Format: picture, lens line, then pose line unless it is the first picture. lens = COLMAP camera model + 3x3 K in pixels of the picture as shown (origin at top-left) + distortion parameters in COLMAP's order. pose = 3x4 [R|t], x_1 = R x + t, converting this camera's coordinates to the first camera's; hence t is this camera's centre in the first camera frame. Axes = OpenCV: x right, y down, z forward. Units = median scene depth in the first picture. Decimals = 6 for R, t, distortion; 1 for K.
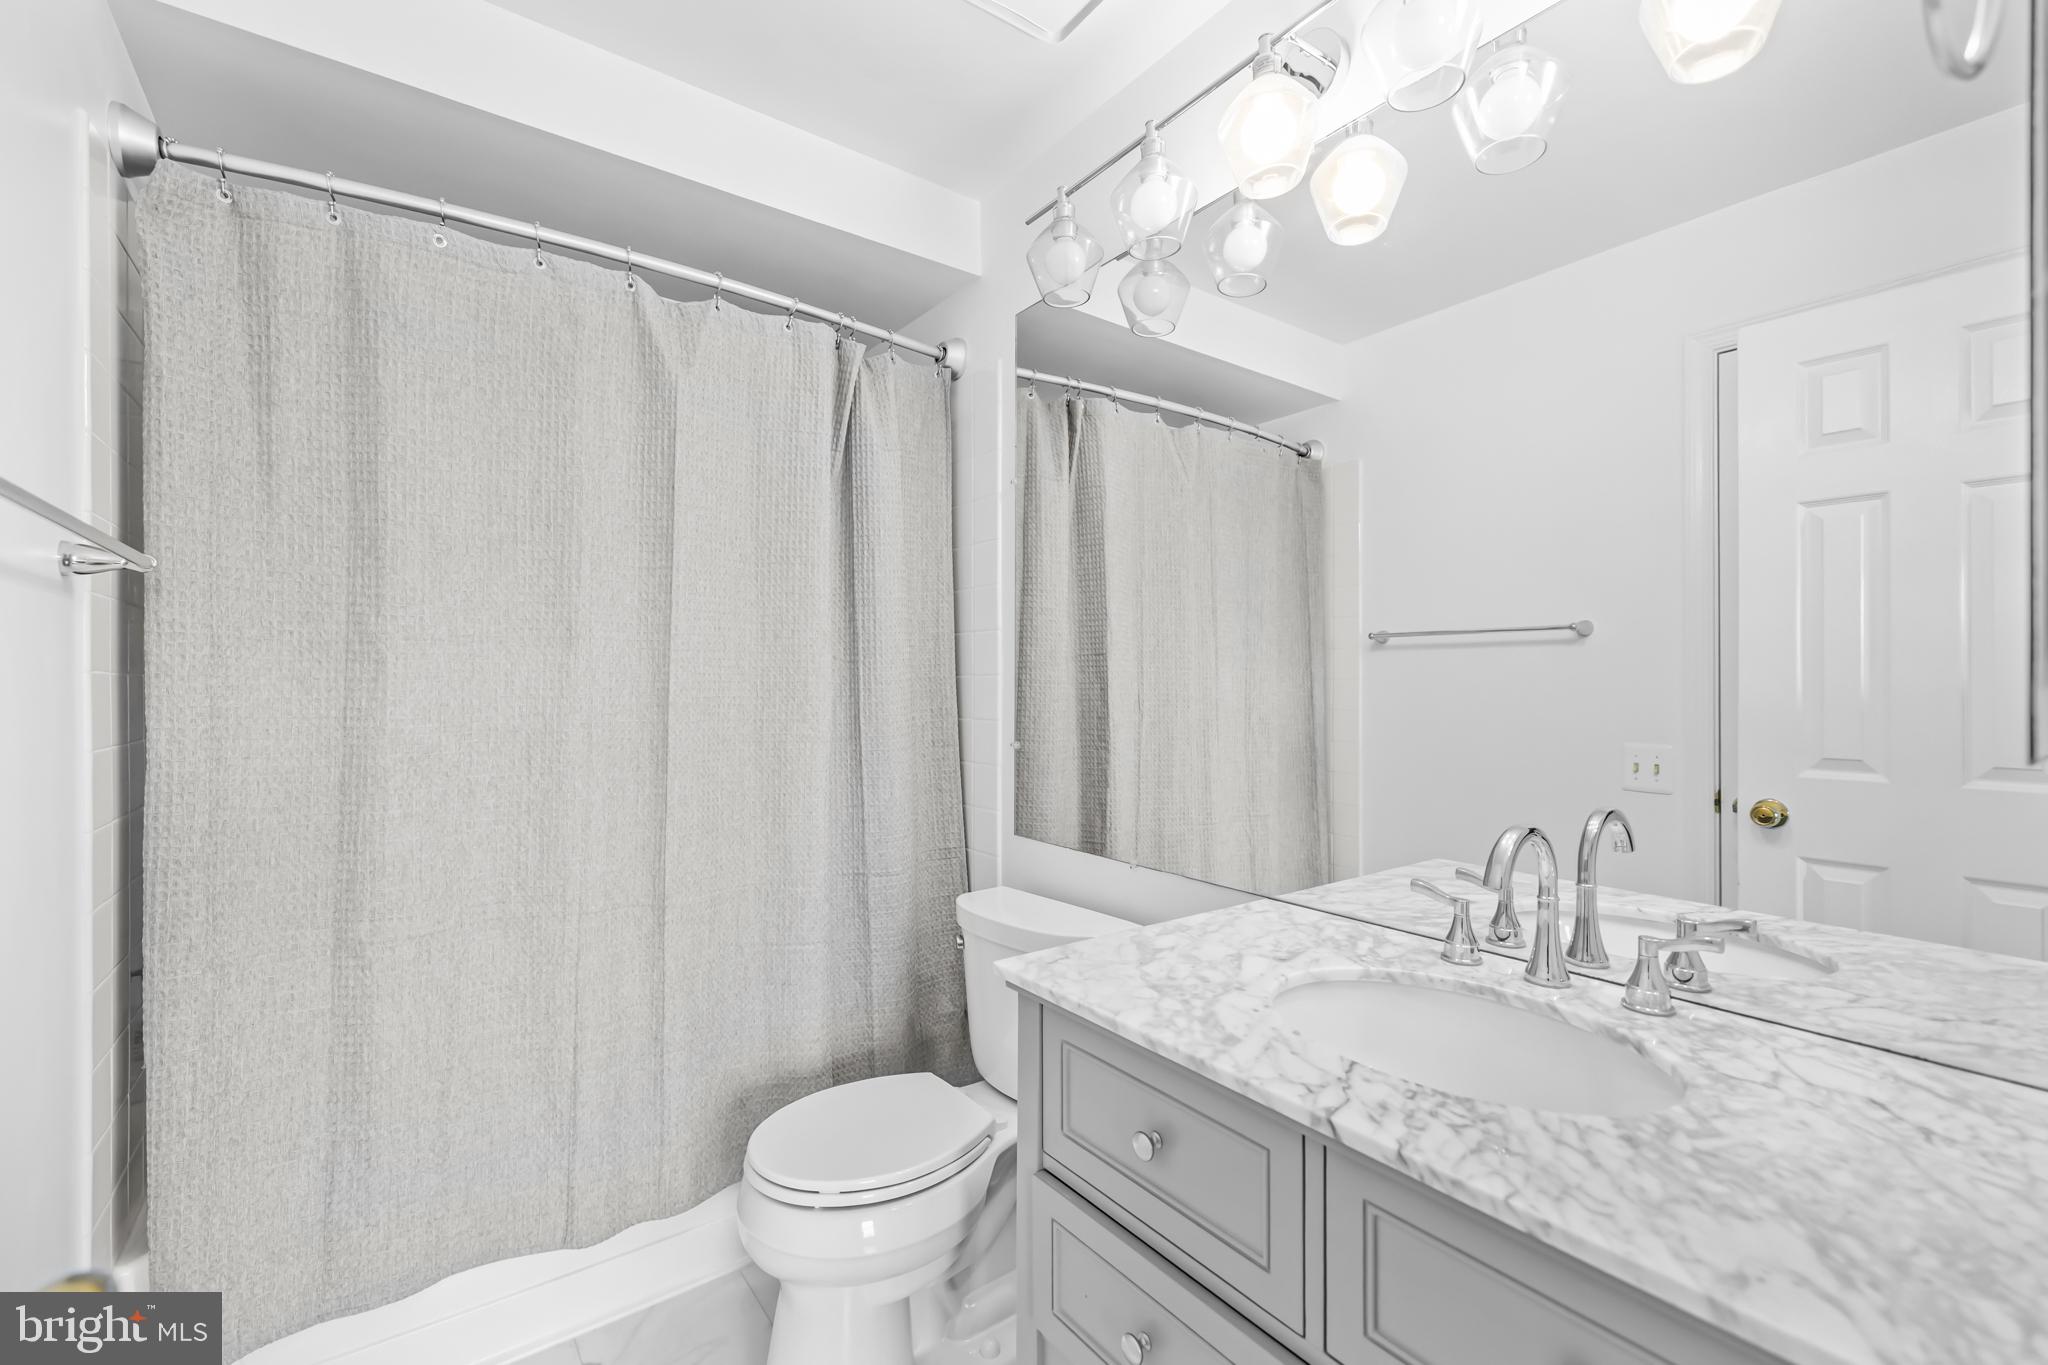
lens RADIAL K [[864.9, 0, 1016.8], [0, 864.9, 683.8], [0, 0, 1]] dist [0.000218, -0.000228]
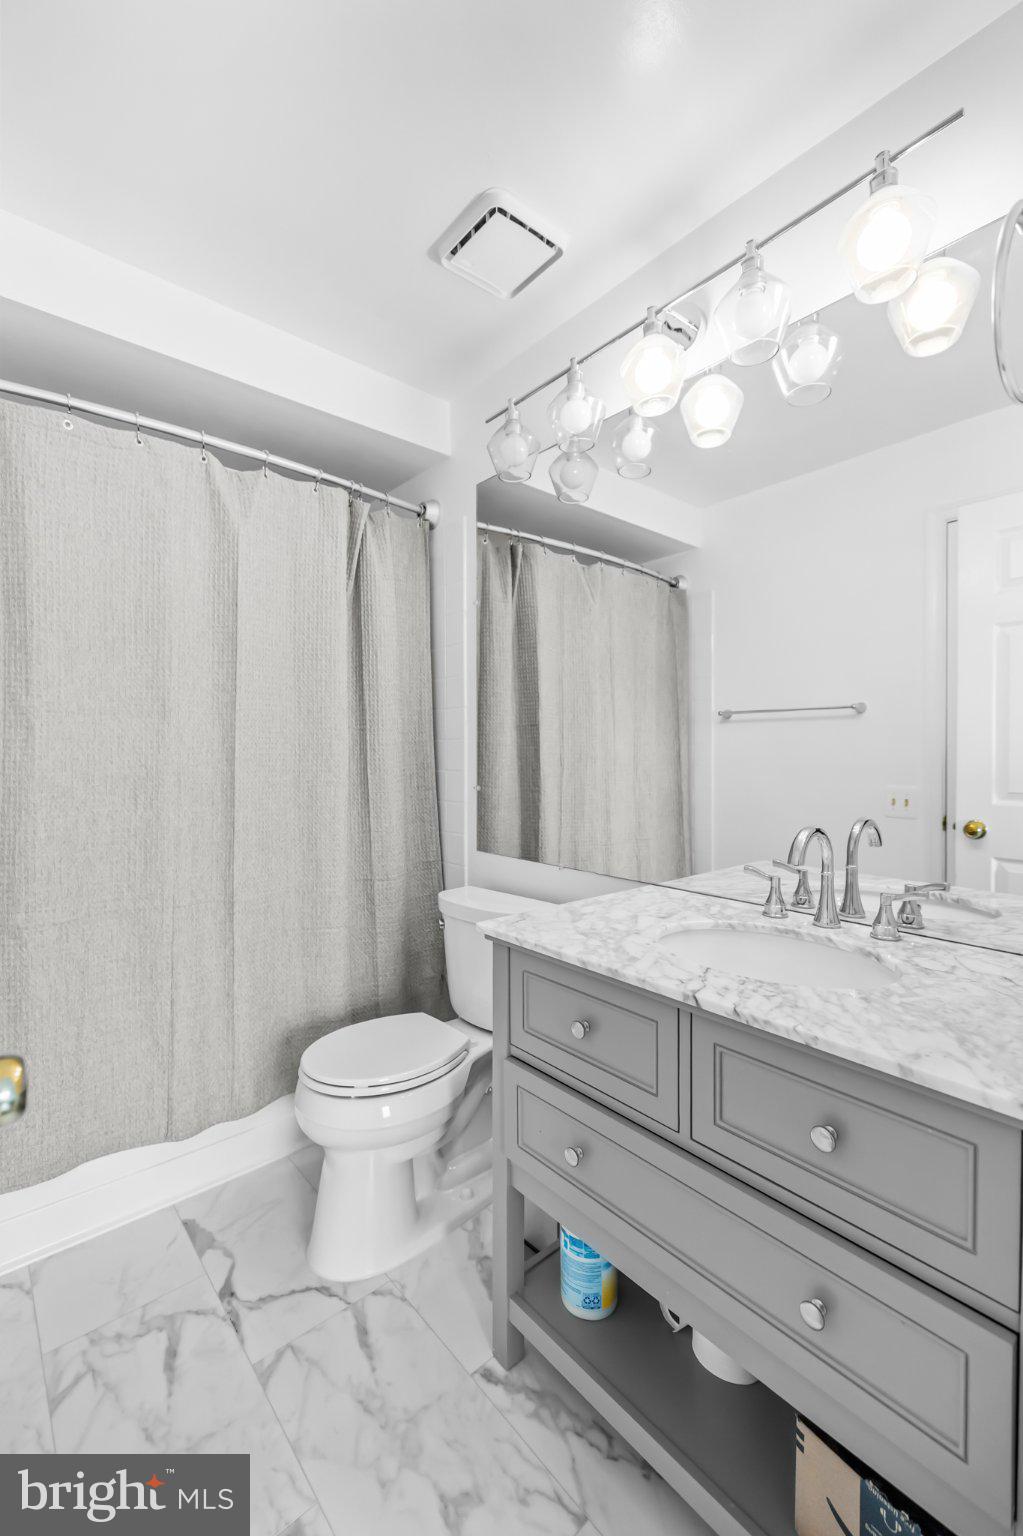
lens RADIAL K [[648.7, 0, 508.4], [0, 648.7, 764.7], [0, 0, 1]] dist [0.000218, -0.000228]
pose [[0.997286, -0.005434, 0.073426, -0.040044], [0.004075, 0.999818, 0.018644, 0.017309], [-0.073514, -0.018294, 0.997126, -0.099702]]
